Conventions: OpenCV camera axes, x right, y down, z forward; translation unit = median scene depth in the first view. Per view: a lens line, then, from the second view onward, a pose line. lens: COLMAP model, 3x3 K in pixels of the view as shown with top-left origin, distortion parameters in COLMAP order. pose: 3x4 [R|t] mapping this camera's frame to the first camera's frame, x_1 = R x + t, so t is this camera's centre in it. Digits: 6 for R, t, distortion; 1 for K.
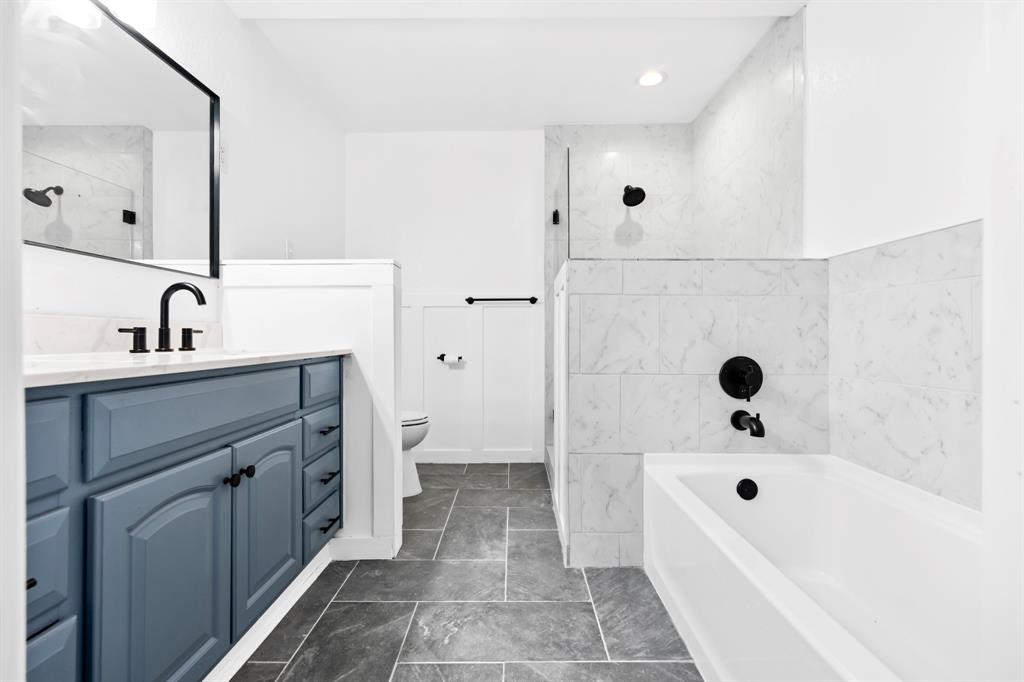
lens RADIAL K [[465.1, 0, 513.3], [0, 465.1, 336.5], [0, 0, 1]] dist [-0.008700, 0.003416]
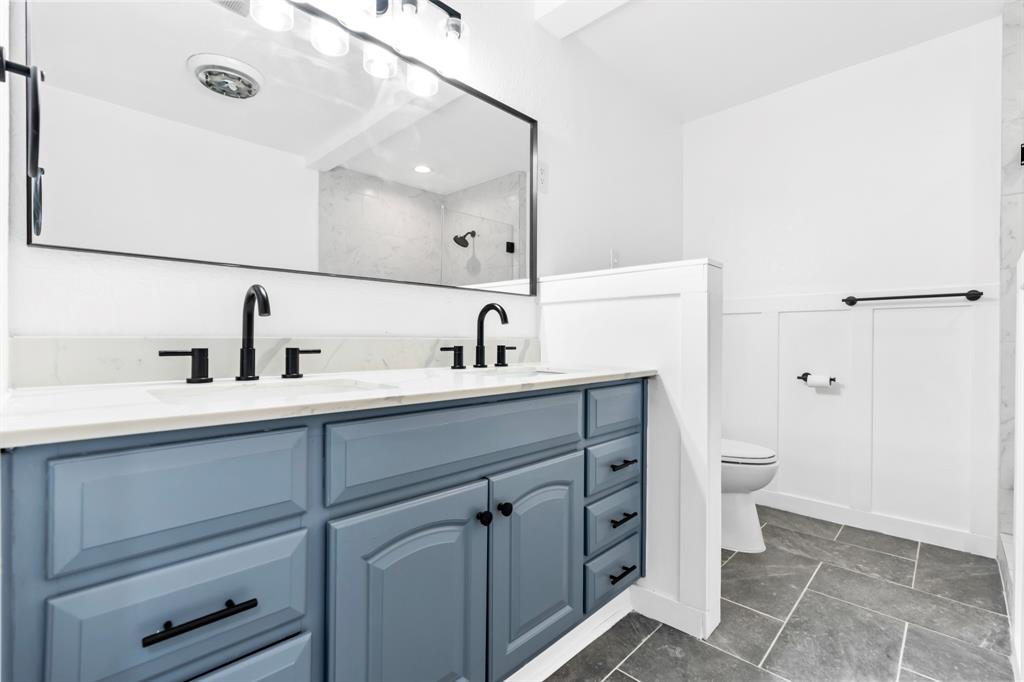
lens RADIAL K [[465.1, 0, 504.3], [0, 465.1, 340.8], [0, 0, 1]] dist [-0.008700, 0.003416]
pose [[0.719003, 0.007226, -0.694969, 0.039829], [-0.006443, 0.999972, 0.003731, -0.027911], [0.694977, 0.001795, 0.719030, 0.203713]]
